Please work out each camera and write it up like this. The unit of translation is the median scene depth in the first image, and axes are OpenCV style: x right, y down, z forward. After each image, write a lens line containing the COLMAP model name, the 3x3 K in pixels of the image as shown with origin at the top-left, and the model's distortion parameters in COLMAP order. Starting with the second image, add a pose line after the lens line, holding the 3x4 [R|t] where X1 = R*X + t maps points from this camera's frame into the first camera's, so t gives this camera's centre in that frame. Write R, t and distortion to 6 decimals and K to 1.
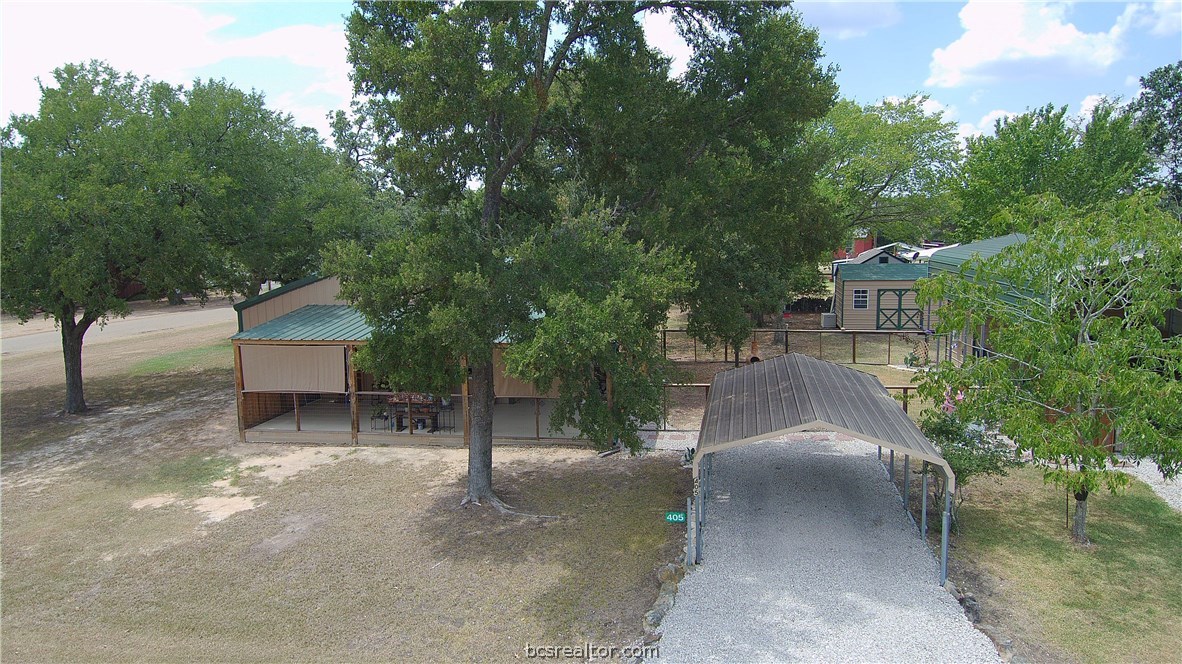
lens RADIAL K [[733.9, 0, 582.1], [0, 733.9, 318.9], [0, 0, 1]] dist [0.093527, -0.122068]
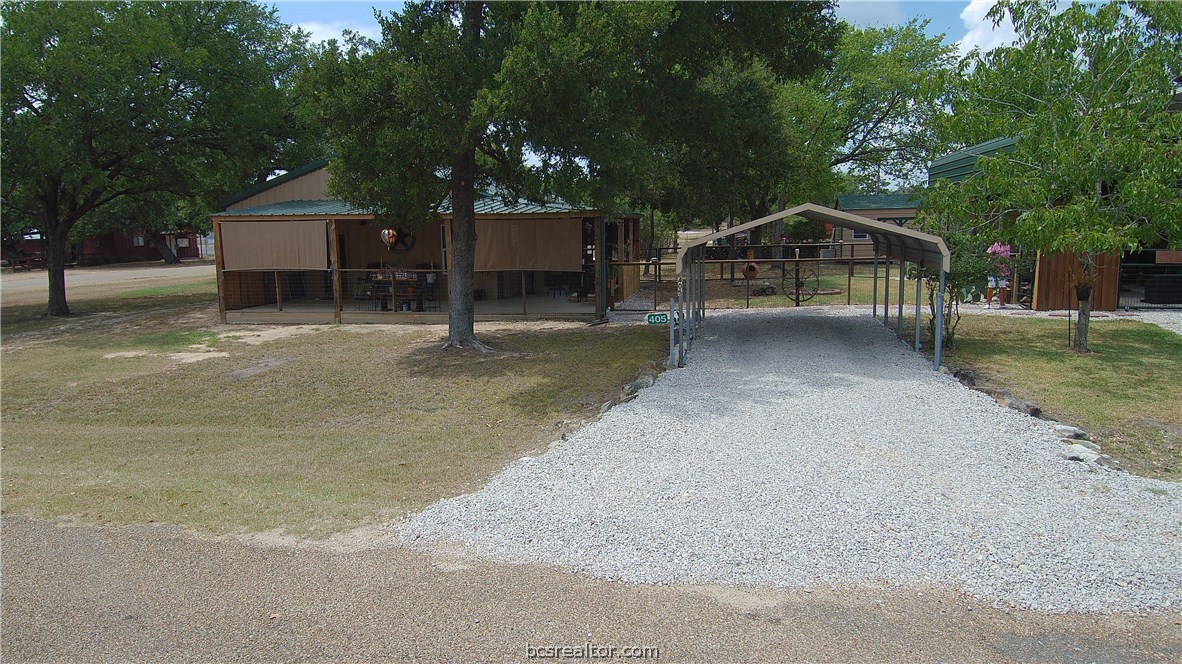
lens RADIAL K [[733.9, 0, 582.1], [0, 733.9, 318.9], [0, 0, 1]] dist [0.093527, -0.122068]
pose [[0.999990, 0.003451, -0.002974, 0.021147], [-0.003445, 0.999992, 0.001919, 0.188147], [0.002980, -0.001909, 0.999994, 0.030071]]
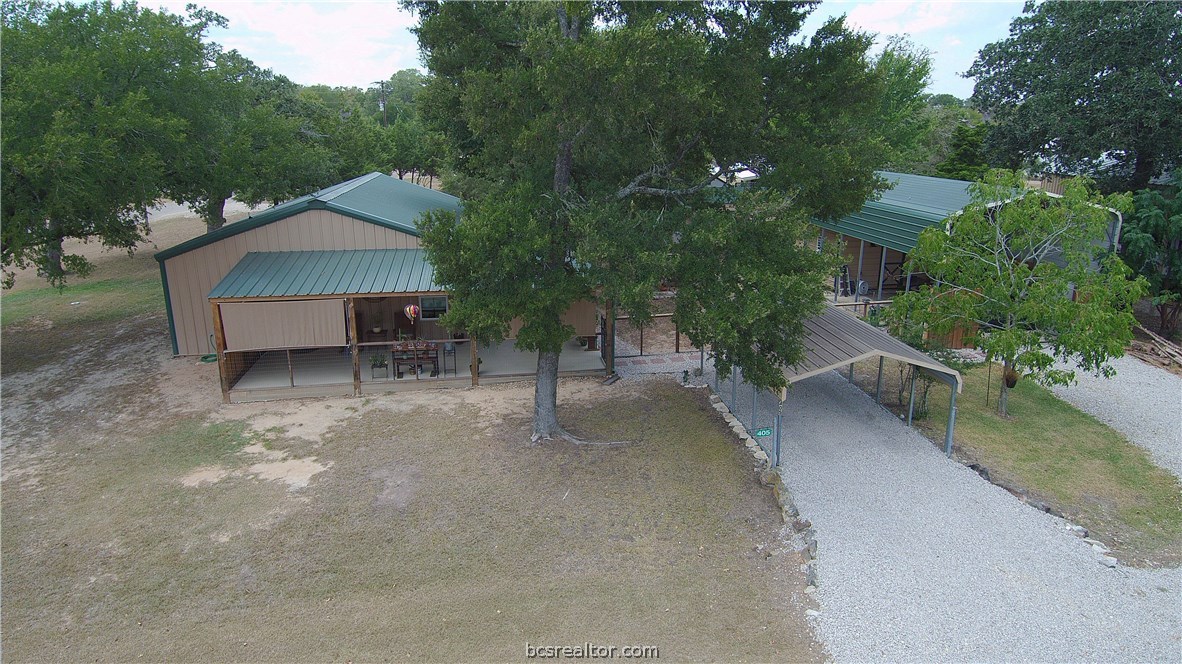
lens RADIAL K [[733.9, 0, 582.1], [0, 733.9, 318.9], [0, 0, 1]] dist [0.093527, -0.122068]
pose [[0.944273, -0.070287, 0.321572, -0.393588], [0.027116, 0.990226, 0.136812, -0.073966], [-0.328045, -0.120468, 0.936949, -0.040117]]
